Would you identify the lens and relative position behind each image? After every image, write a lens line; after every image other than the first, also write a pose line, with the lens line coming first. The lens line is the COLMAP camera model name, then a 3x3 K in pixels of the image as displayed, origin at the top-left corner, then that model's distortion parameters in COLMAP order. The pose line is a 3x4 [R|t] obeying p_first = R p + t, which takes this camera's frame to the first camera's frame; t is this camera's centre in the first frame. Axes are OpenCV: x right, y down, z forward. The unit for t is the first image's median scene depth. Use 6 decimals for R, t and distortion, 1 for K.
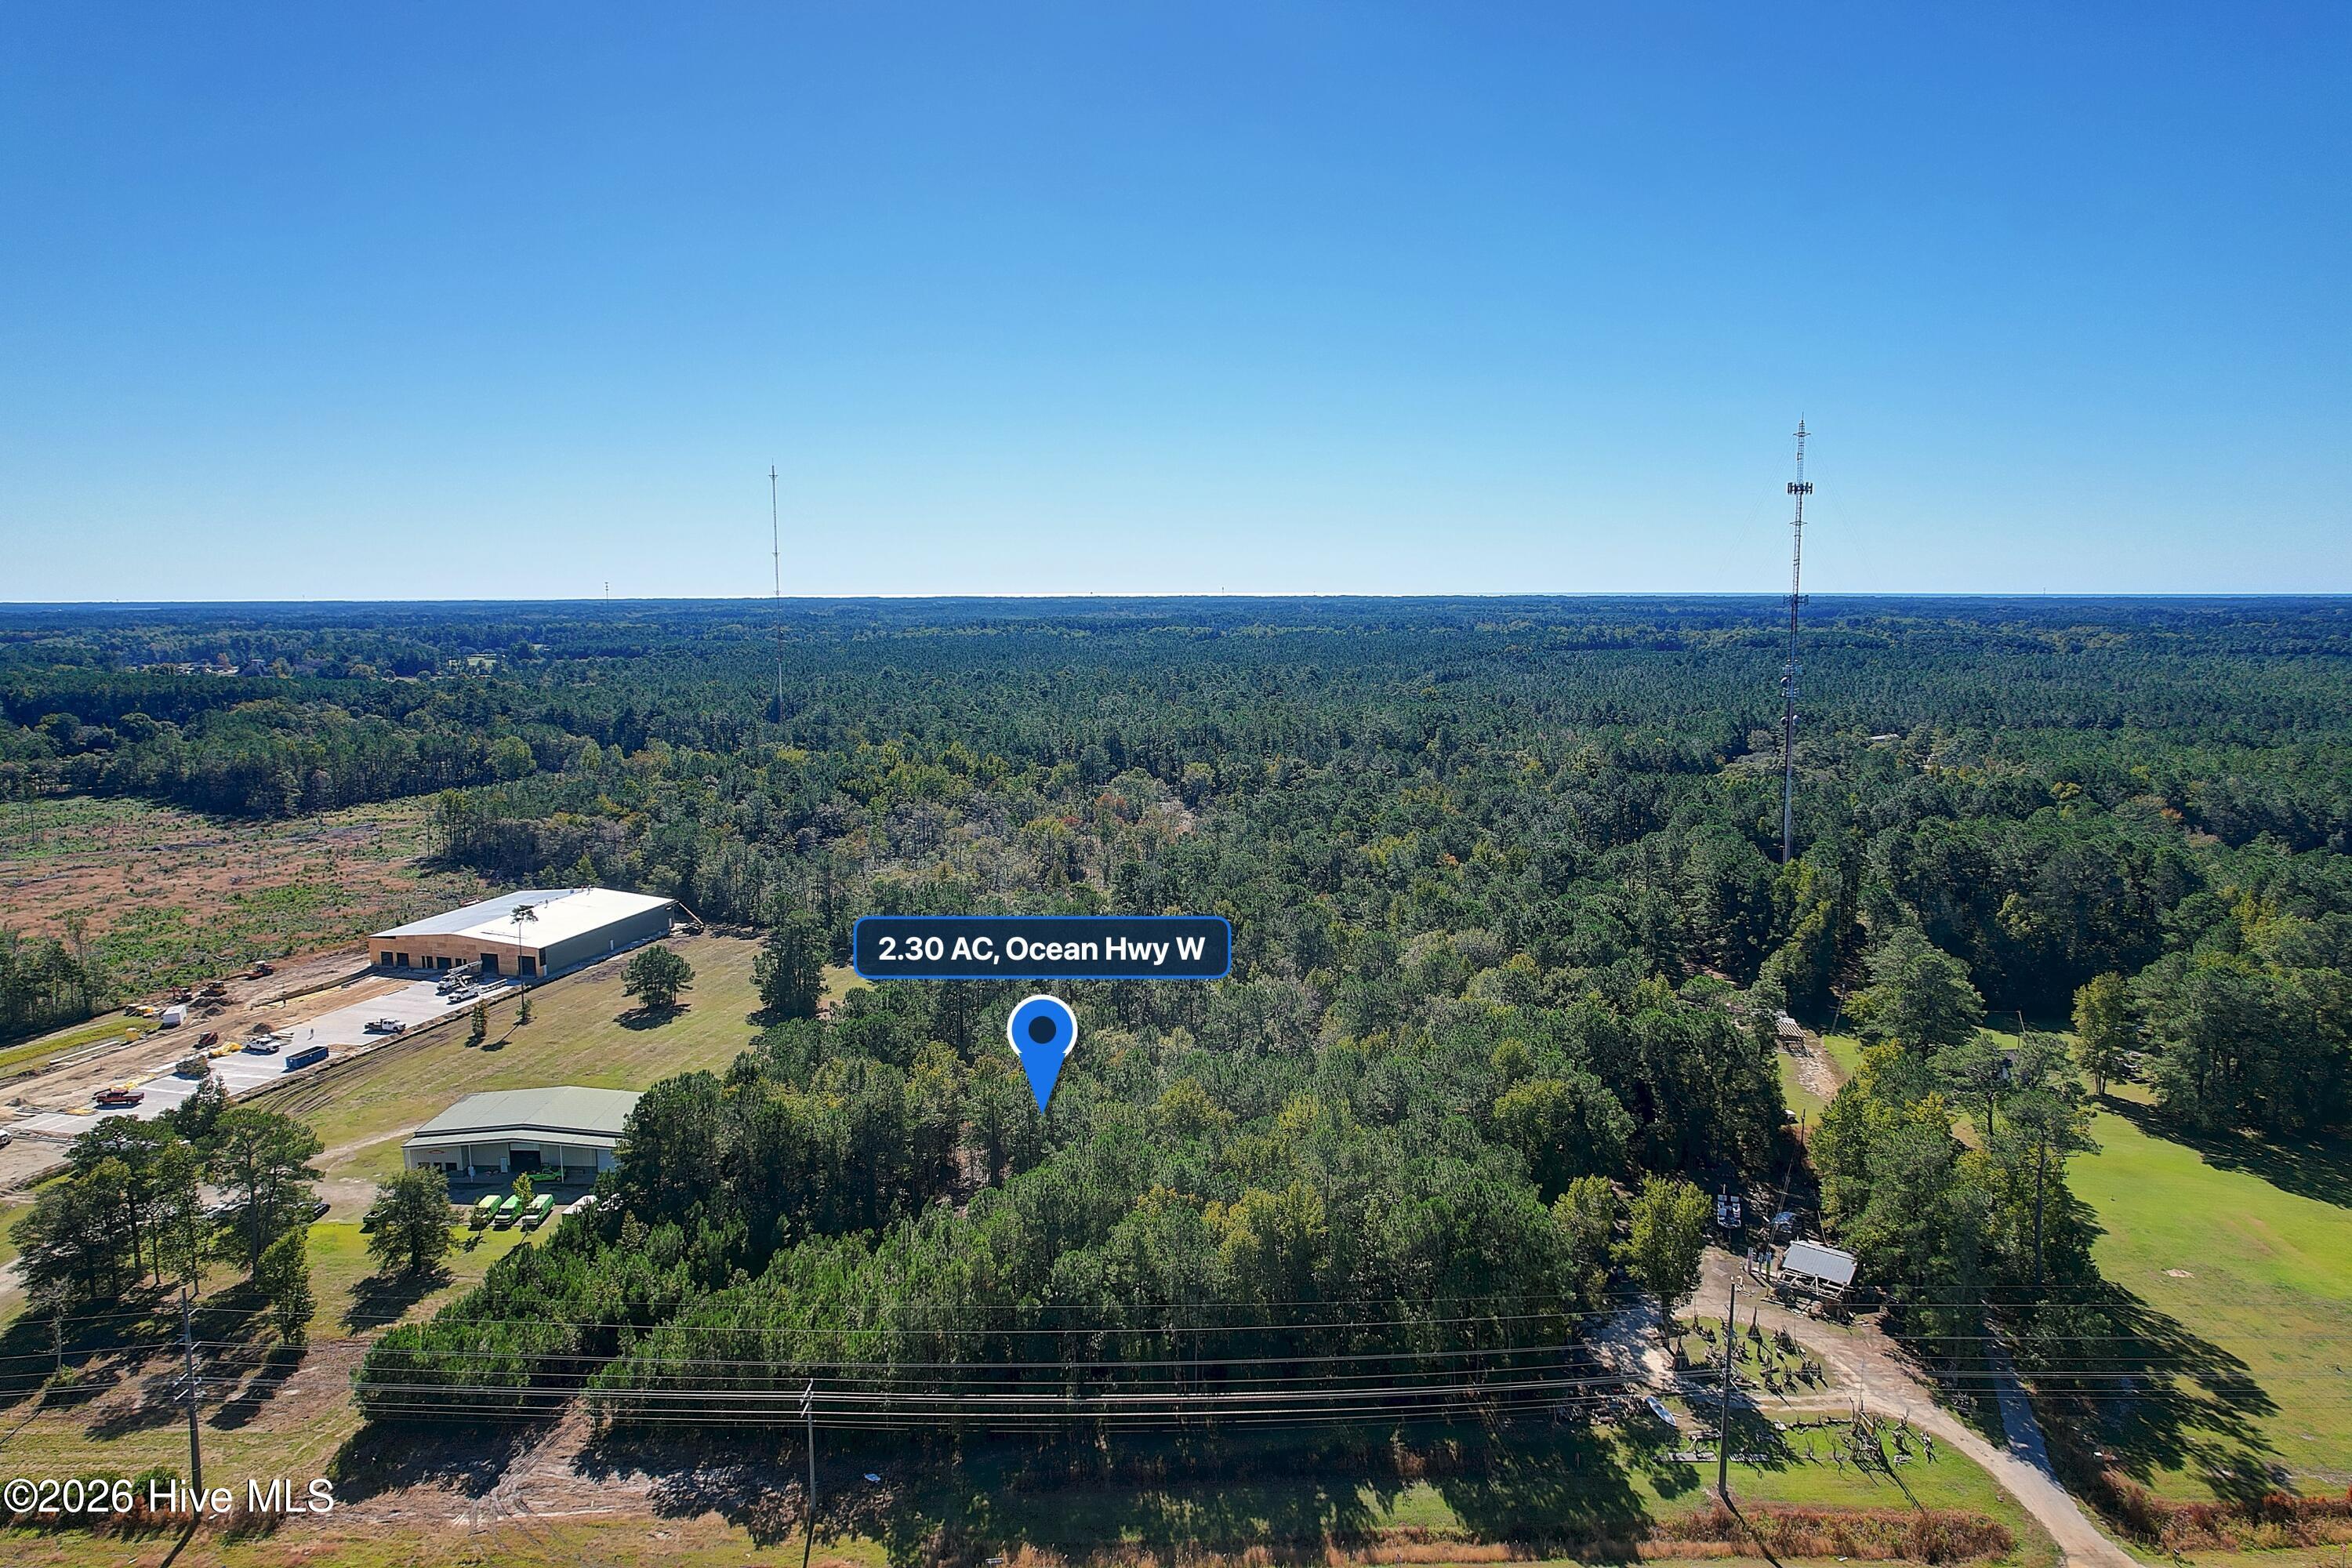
lens RADIAL K [[1546.8, 0, 1171.0], [0, 1546.8, 759.0], [0, 0, 1]] dist [-0.067005, 0.065381]
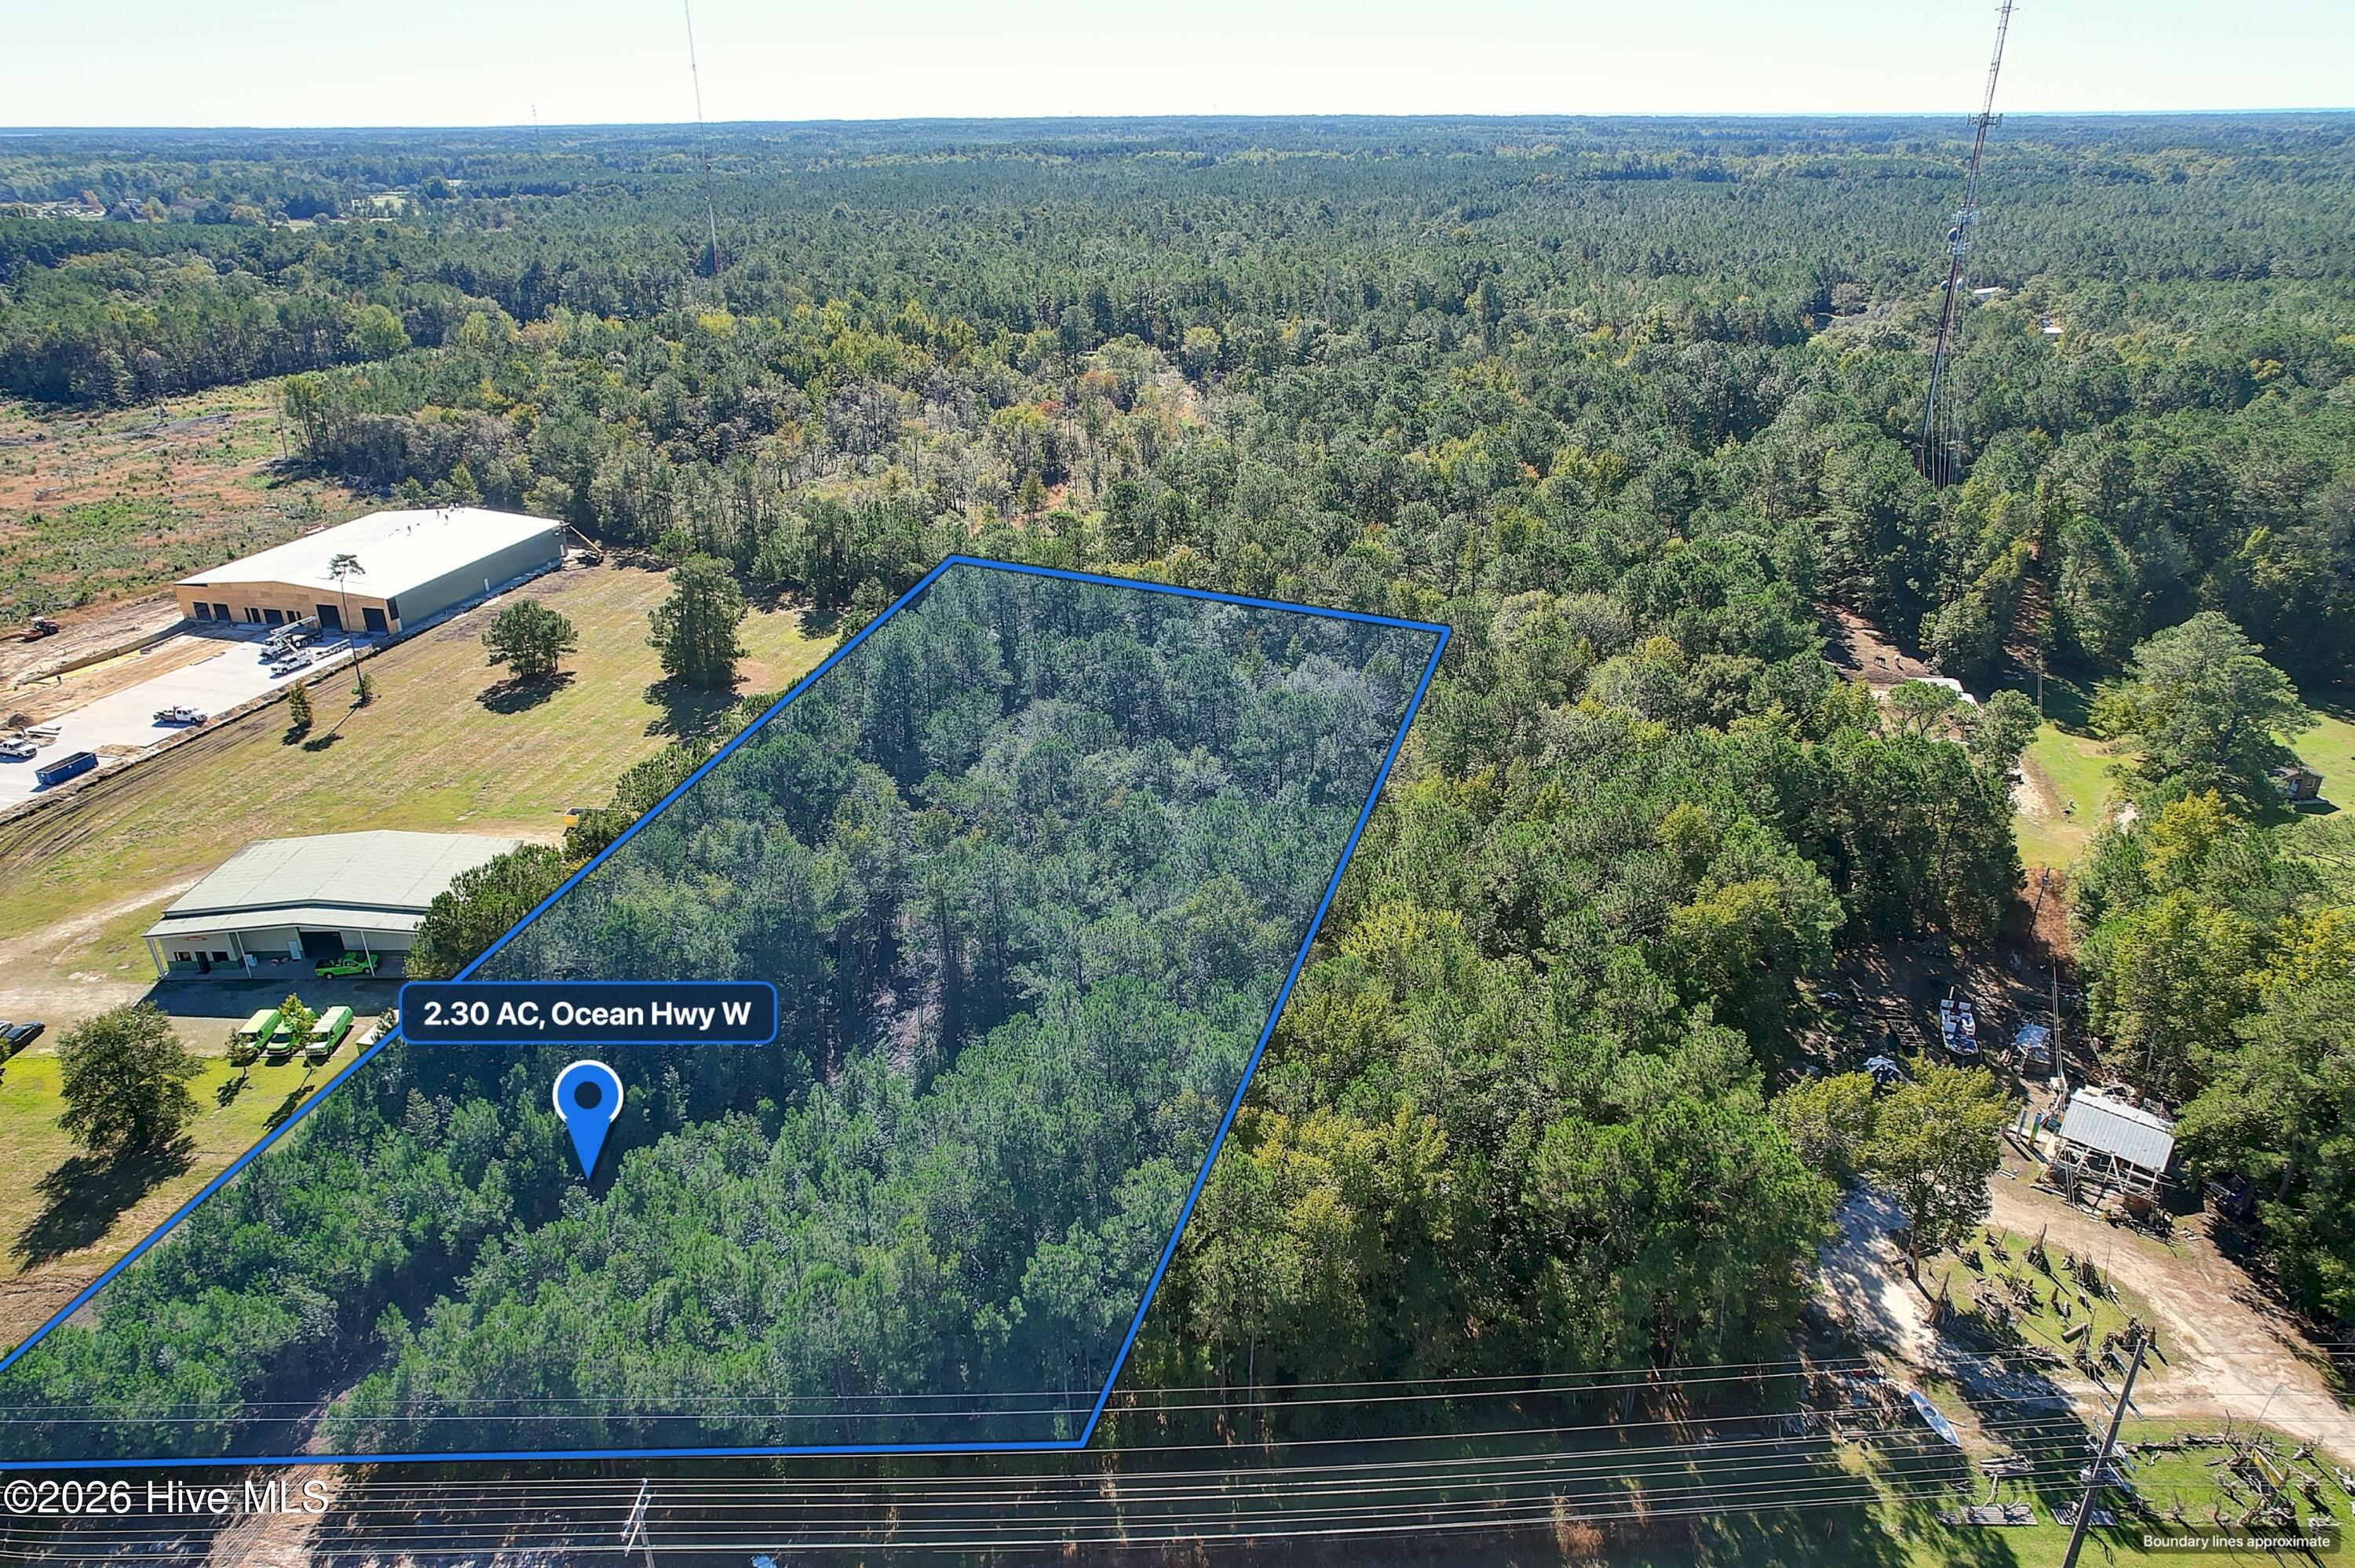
lens RADIAL K [[1548.5, 0, 1185.0], [0, 1548.5, 788.1], [0, 0, 1]] dist [-0.067005, 0.065381]
pose [[0.999851, -0.010252, 0.013917, -0.009495], [0.005544, 0.952796, 0.303560, -0.024503], [-0.016372, -0.303438, 0.952711, 0.233701]]
